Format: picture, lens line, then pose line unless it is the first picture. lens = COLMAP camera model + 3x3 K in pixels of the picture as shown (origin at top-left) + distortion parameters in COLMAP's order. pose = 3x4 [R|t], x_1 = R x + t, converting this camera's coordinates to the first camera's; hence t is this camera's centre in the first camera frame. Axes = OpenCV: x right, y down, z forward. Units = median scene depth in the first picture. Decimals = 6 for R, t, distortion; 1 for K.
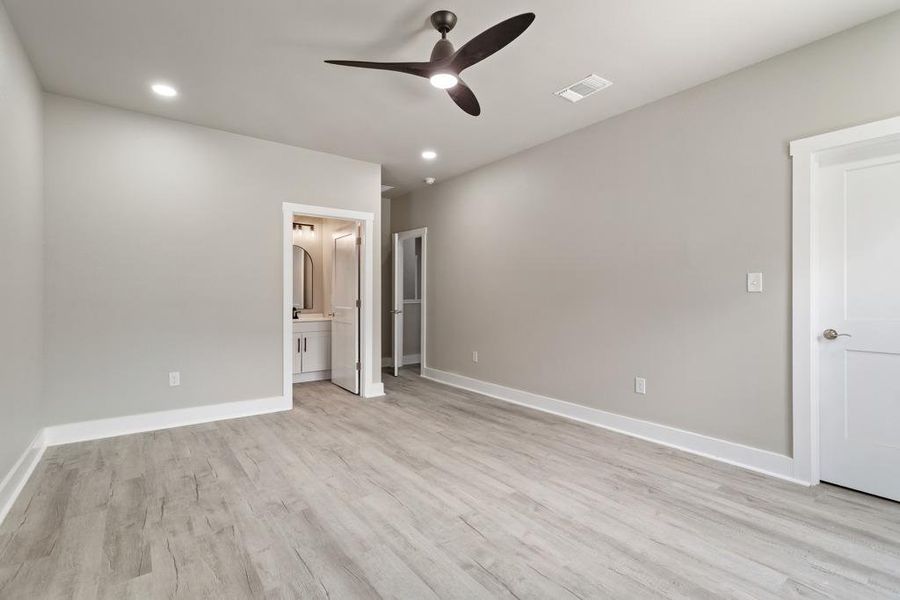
lens RADIAL K [[423.7, 0, 455.4], [0, 423.7, 294.1], [0, 0, 1]] dist [-0.000995, 0.001742]
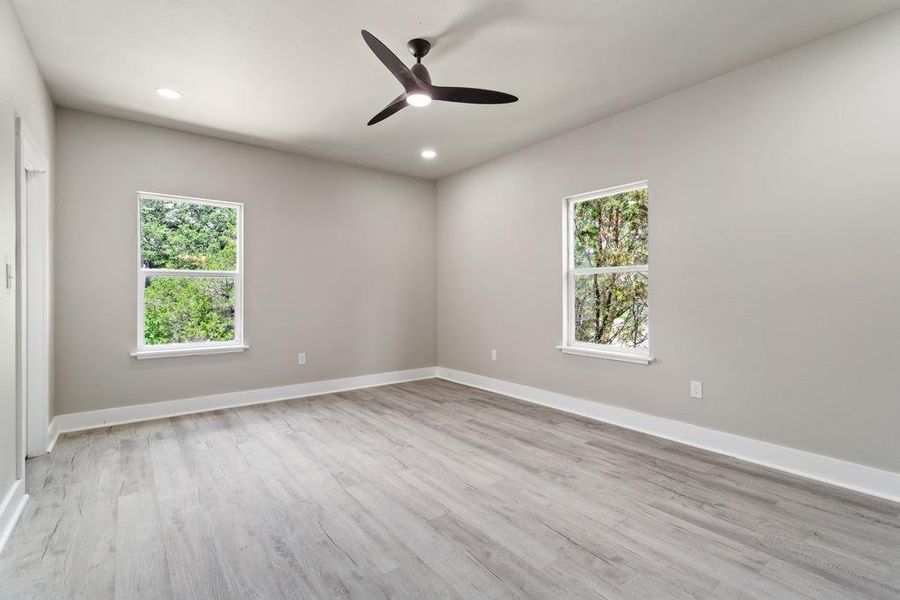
lens RADIAL K [[423.7, 0, 465.1], [0, 423.7, 290.9], [0, 0, 1]] dist [-0.000995, 0.001742]
pose [[-0.999478, 0.003349, -0.032123, -0.098321], [0.003482, 0.999986, -0.004092, 0.003230], [0.032108, -0.004202, -0.999476, 1.822231]]
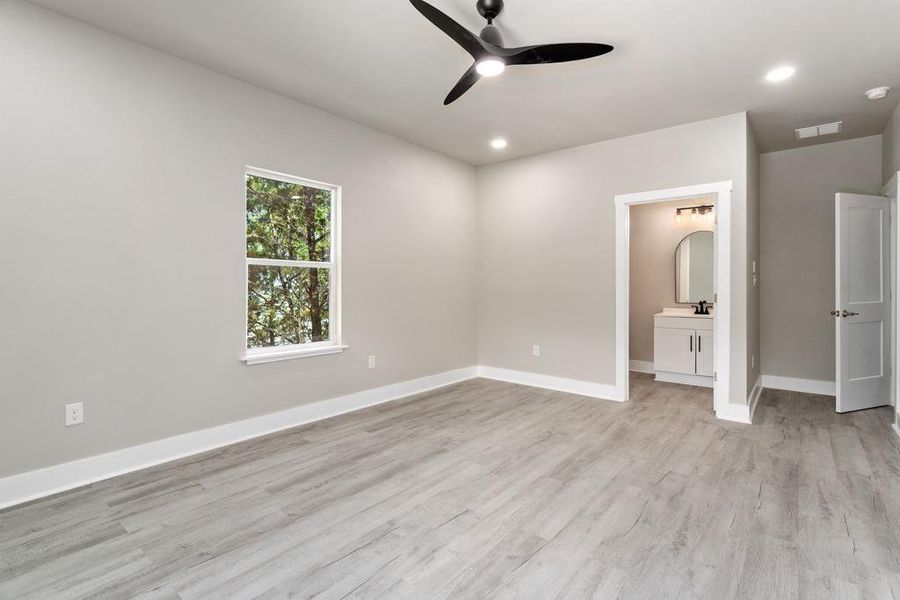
lens RADIAL K [[423.7, 0, 442.8], [0, 423.7, 286.5], [0, 0, 1]] dist [-0.000995, 0.001742]
pose [[0.226415, -0.000293, -0.974031, 0.773964], [-0.000186, 1.000000, -0.000344, 0.001637], [0.974031, 0.000259, 0.226415, 0.575638]]
